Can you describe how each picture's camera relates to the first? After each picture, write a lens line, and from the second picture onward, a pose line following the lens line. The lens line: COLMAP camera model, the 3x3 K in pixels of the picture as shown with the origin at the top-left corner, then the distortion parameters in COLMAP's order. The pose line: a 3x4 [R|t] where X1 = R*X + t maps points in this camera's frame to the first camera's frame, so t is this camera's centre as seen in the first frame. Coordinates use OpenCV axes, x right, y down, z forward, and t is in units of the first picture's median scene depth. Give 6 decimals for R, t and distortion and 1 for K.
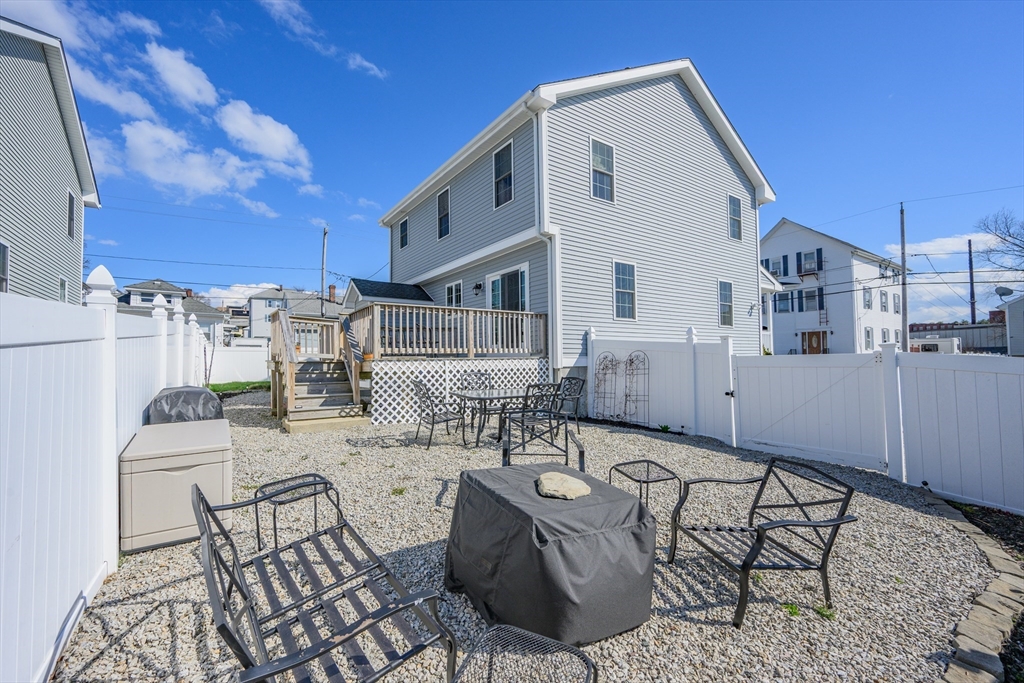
lens RADIAL K [[452.2, 0, 520.5], [0, 452.2, 345.2], [0, 0, 1]] dist [0.004285, -0.001570]
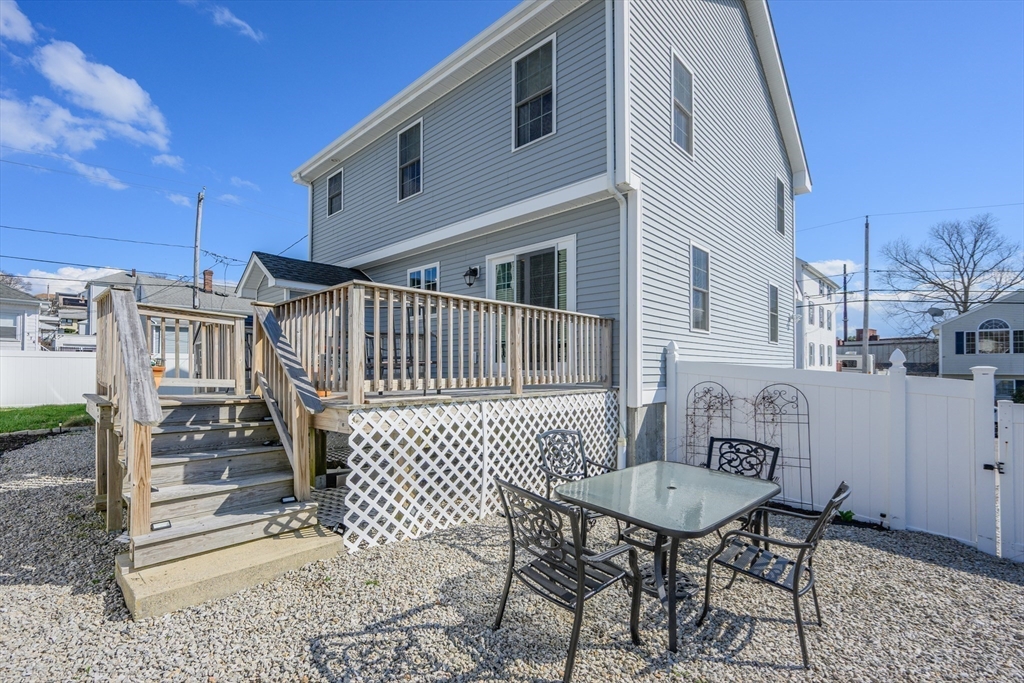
lens RADIAL K [[452.2, 0, 515.1], [0, 452.2, 372.0], [0, 0, 1]] dist [0.004285, -0.001570]
pose [[0.976785, 0.011441, 0.213917, -0.122029], [-0.022114, 0.998623, 0.047567, -0.013657], [-0.213078, -0.051193, 0.975693, 0.245616]]
